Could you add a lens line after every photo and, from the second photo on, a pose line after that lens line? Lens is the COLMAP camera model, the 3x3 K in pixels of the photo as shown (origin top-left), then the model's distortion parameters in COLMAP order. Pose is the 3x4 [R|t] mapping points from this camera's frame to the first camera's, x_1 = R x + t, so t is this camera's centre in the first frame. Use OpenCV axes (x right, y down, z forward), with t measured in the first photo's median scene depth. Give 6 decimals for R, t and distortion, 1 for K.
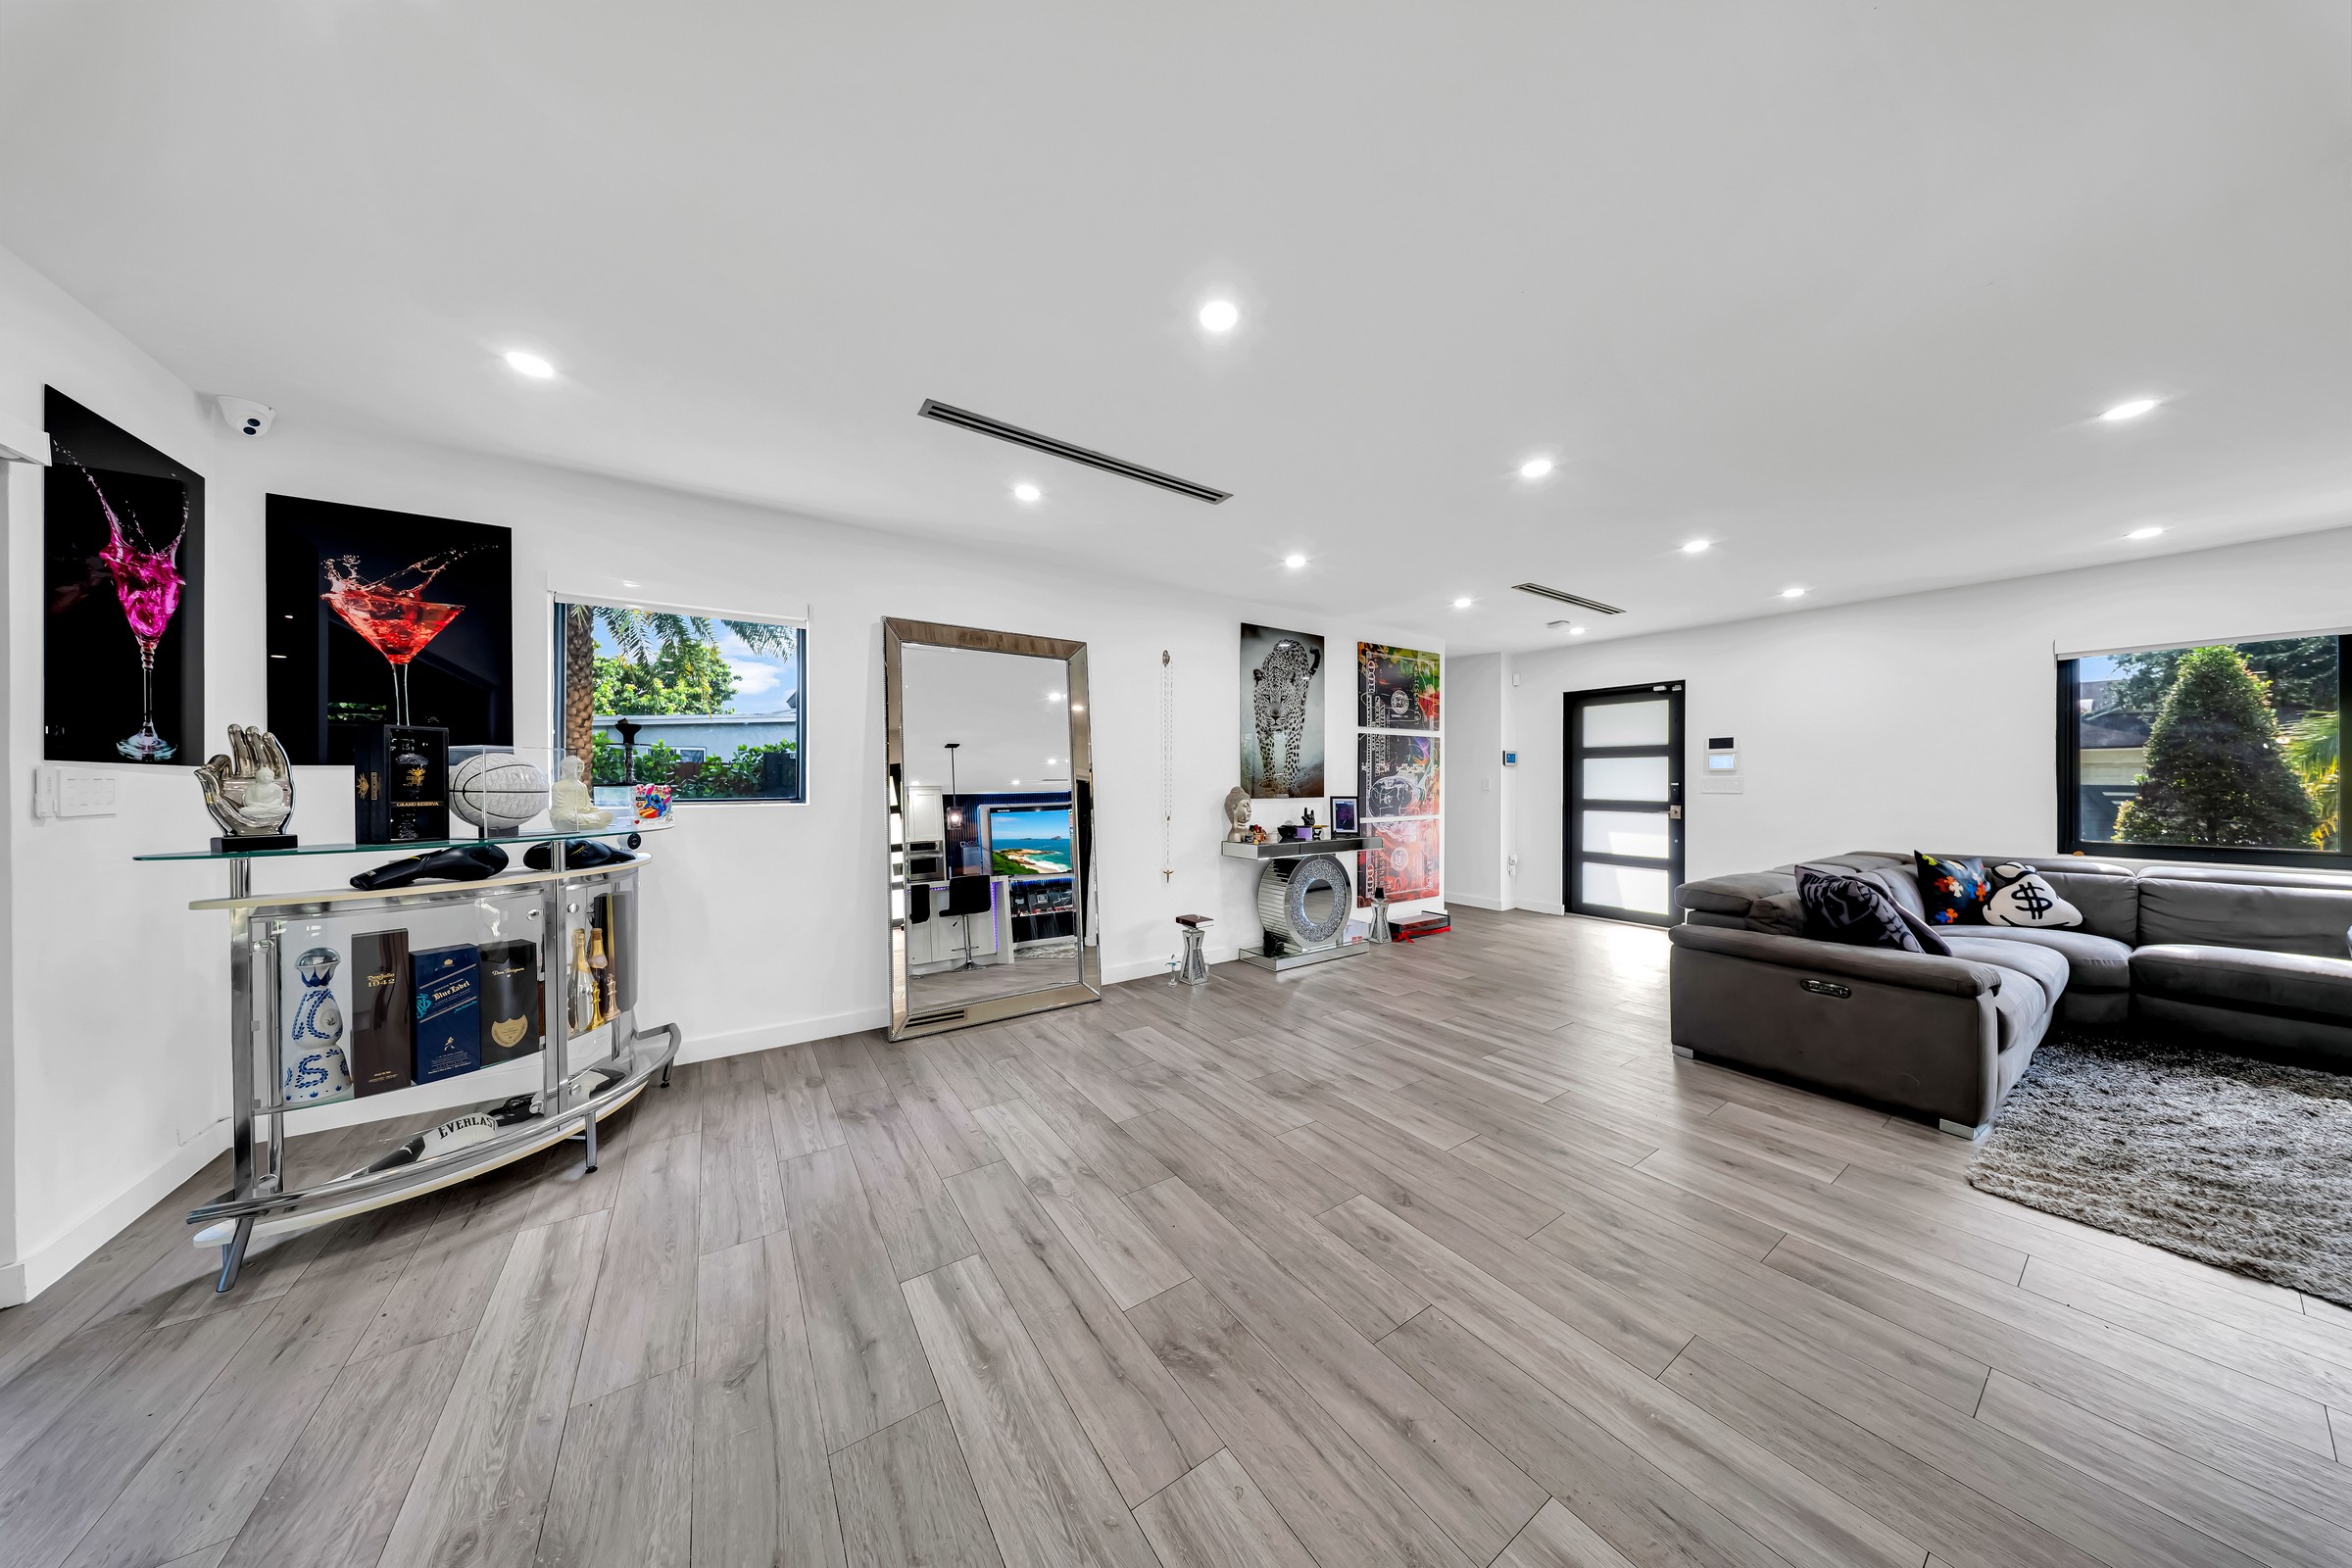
lens RADIAL K [[687.7, 0, 1178.1], [0, 687.7, 779.1], [0, 0, 1]] dist [-0.003064, -0.000624]
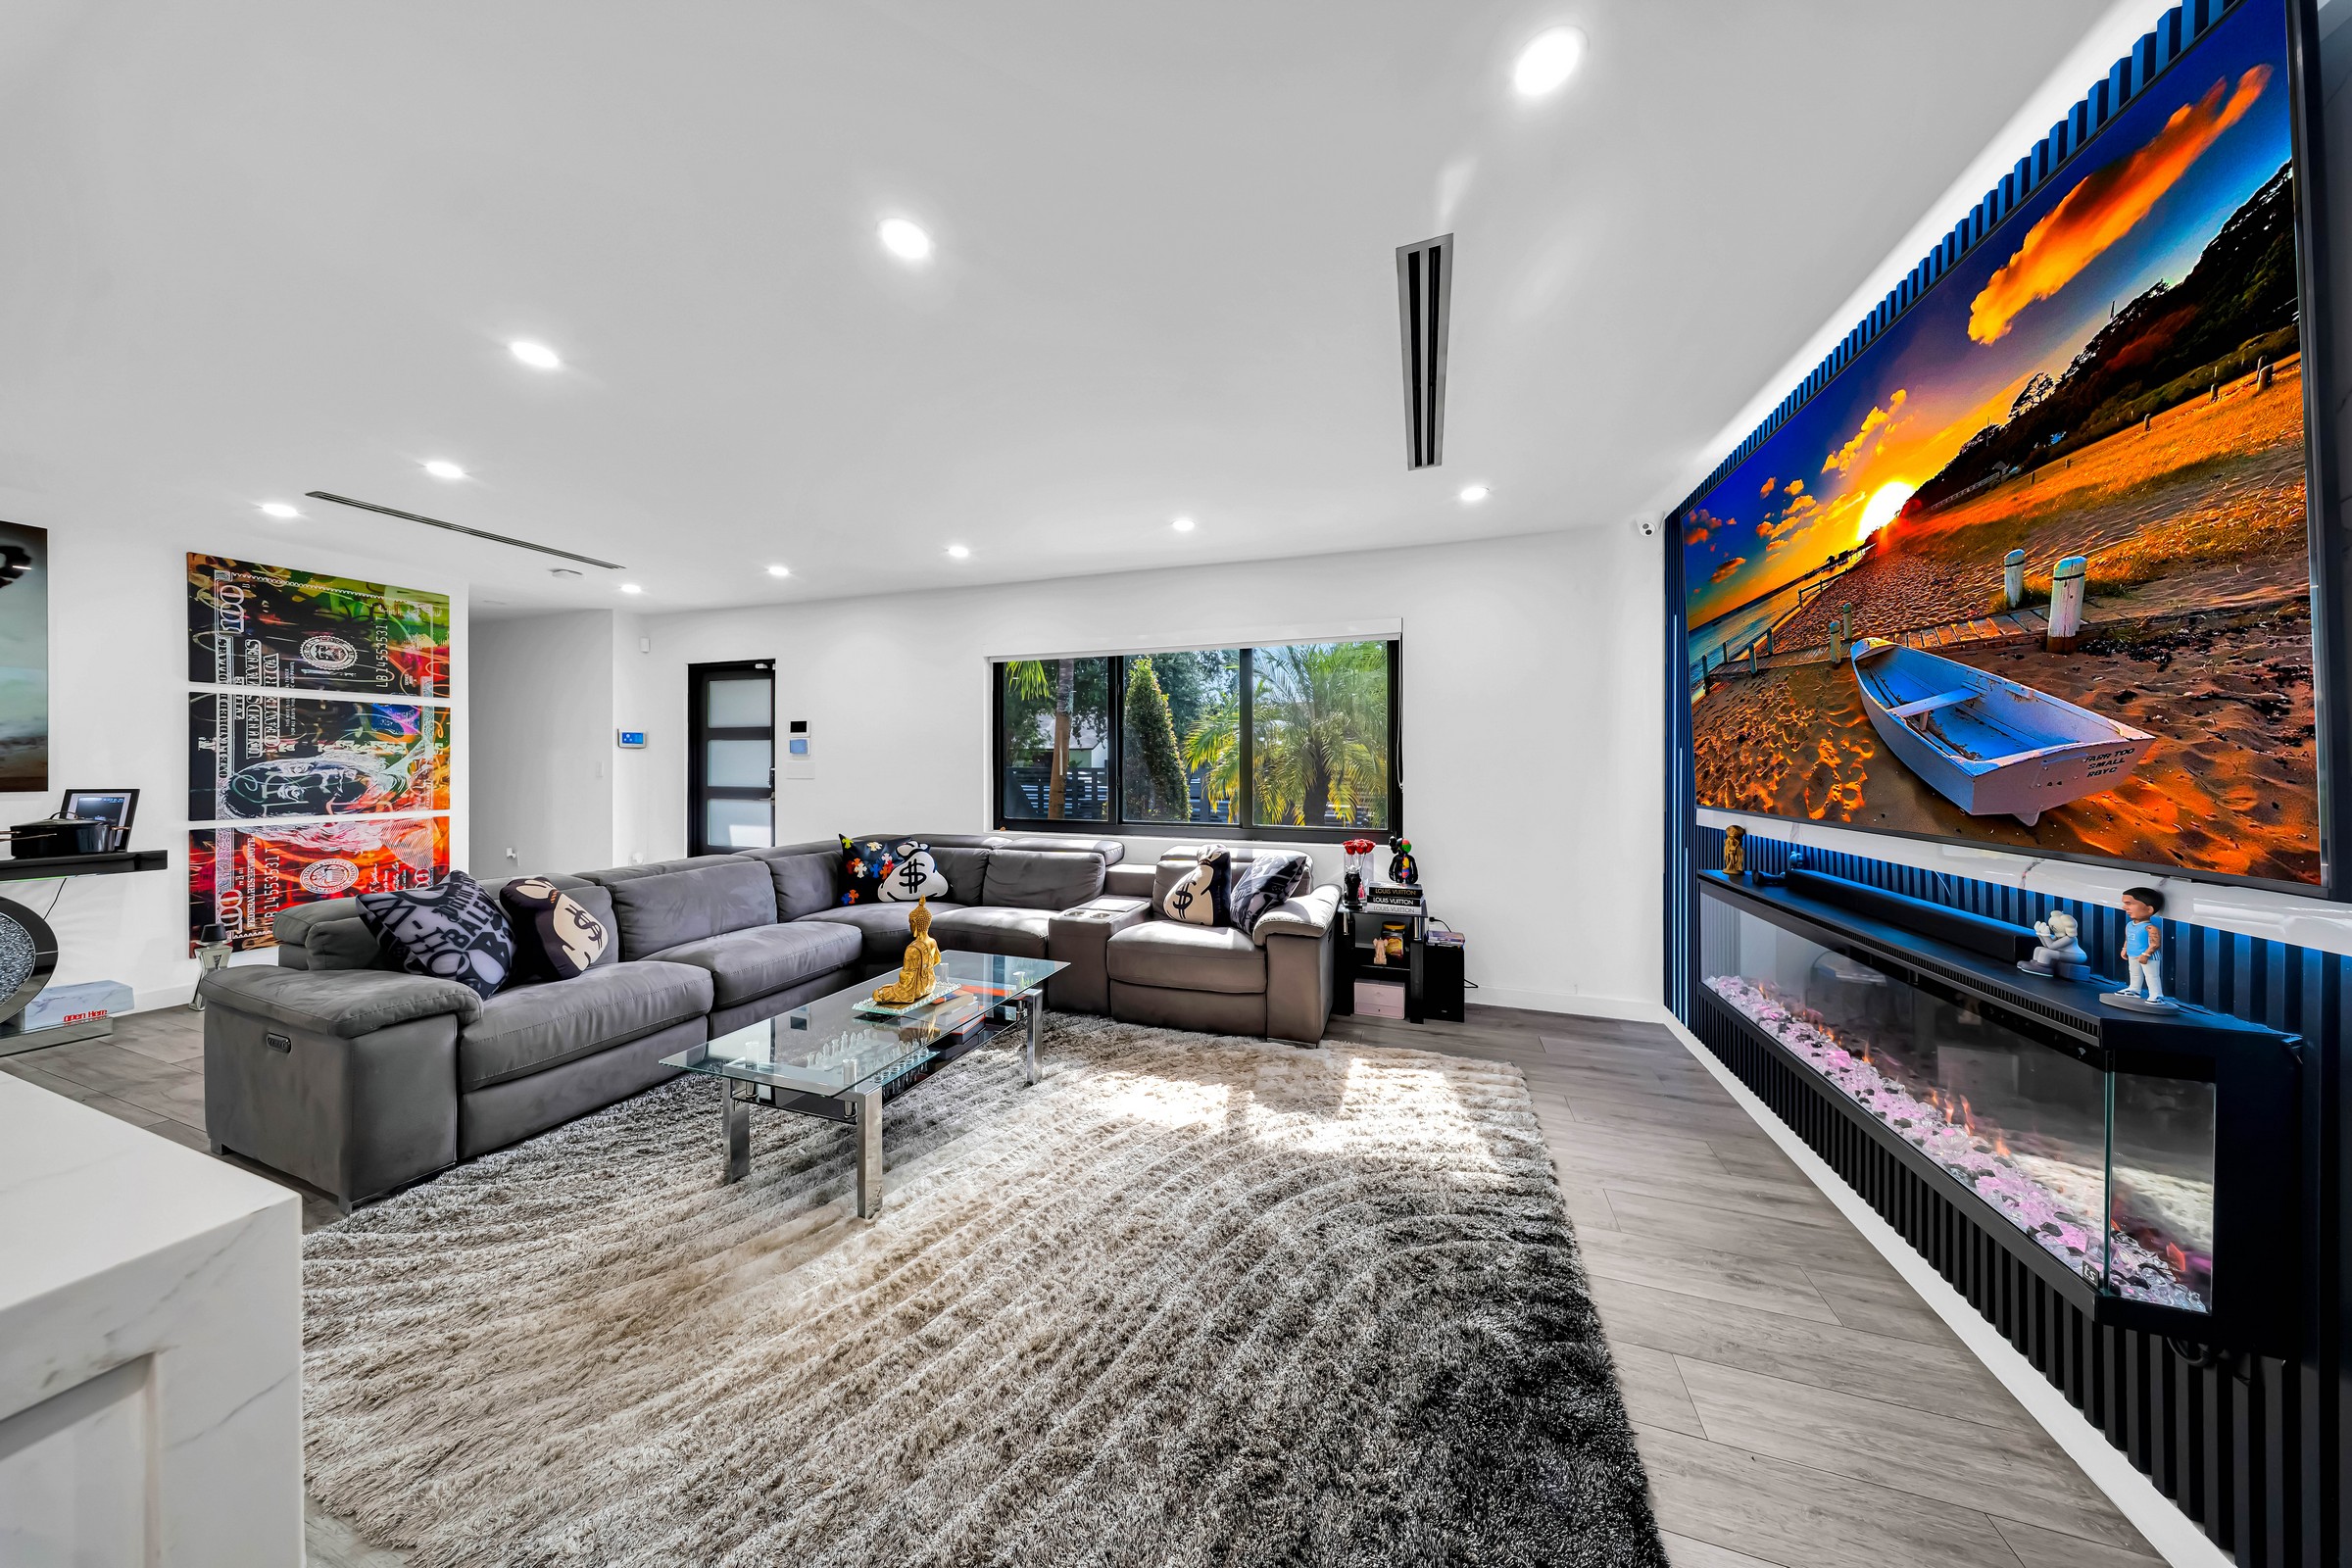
lens RADIAL K [[687.7, 0, 1190.2], [0, 687.7, 769.0], [0, 0, 1]] dist [-0.003064, -0.000624]
pose [[0.794118, -0.000436, 0.607763, 0.731861], [-0.005495, 0.999954, 0.007898, -0.004212], [-0.607739, -0.009612, 0.794079, -0.114584]]
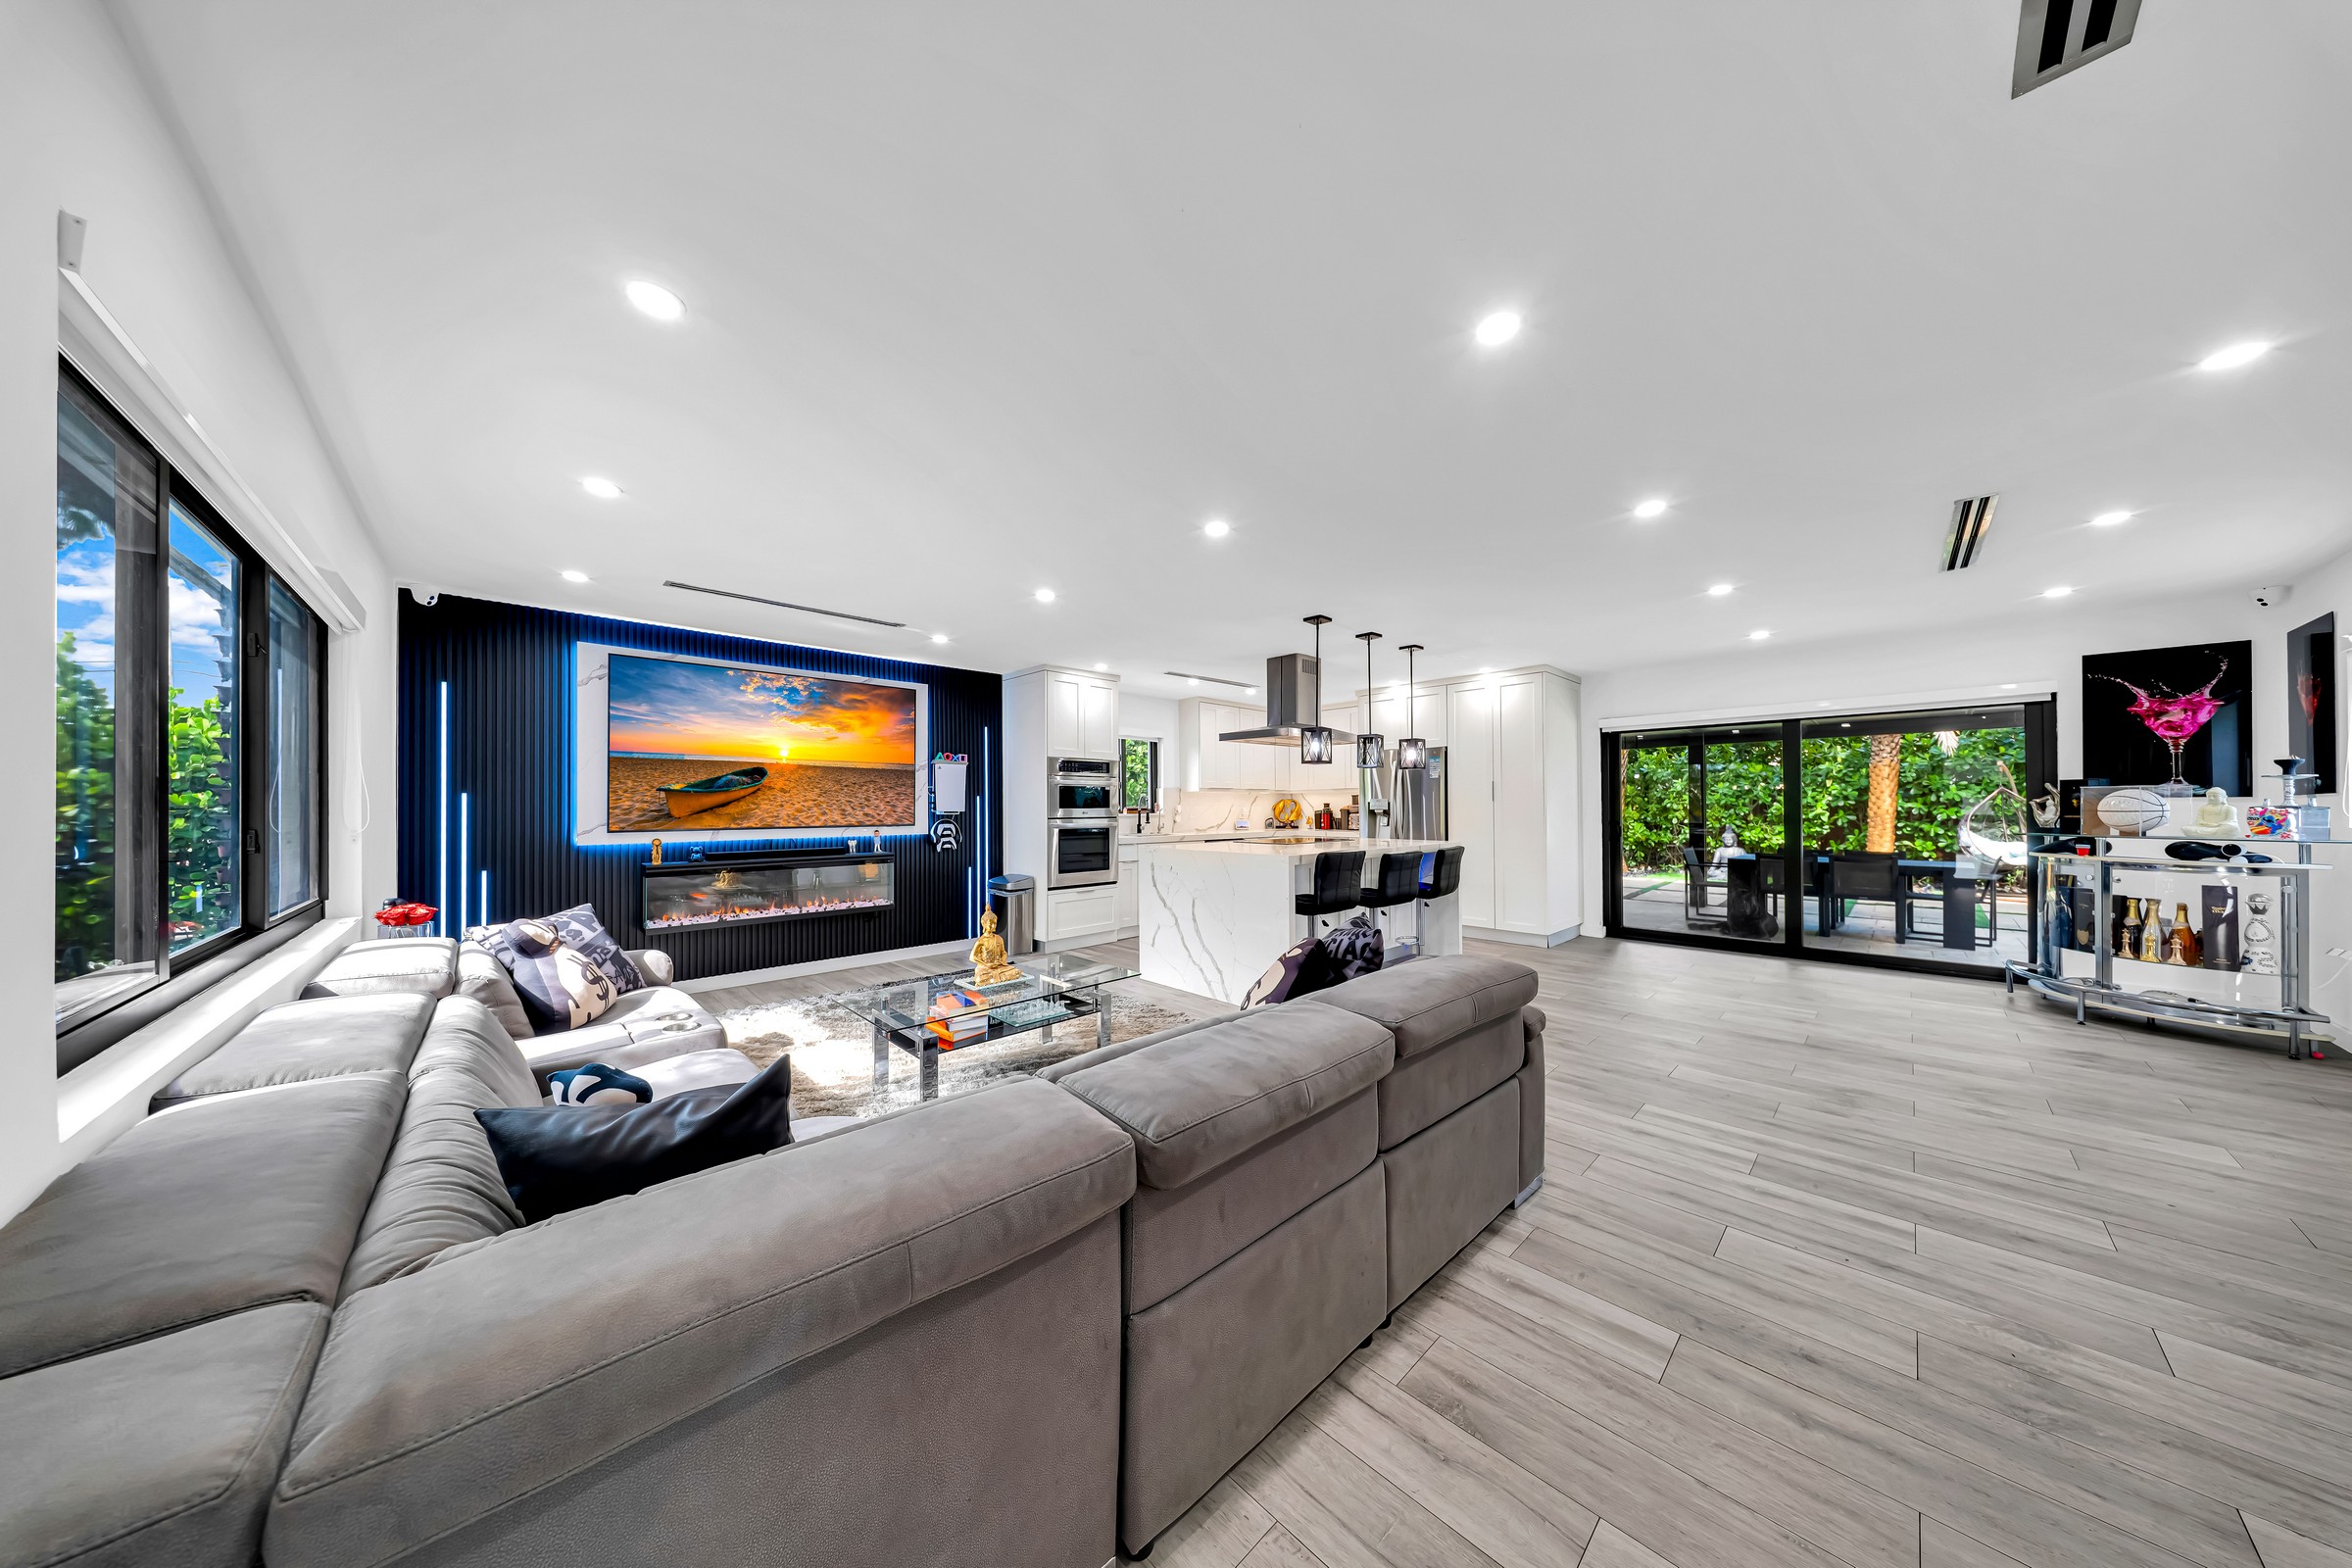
lens RADIAL K [[687.7, 0, 1188.9], [0, 687.7, 804.3], [0, 0, 1]] dist [-0.003064, -0.000624]
pose [[-0.985137, 0.002642, -0.171750, 0.796643], [0.004121, 0.999957, -0.008257, 0.002095], [0.171721, -0.008842, -0.985106, 1.096466]]
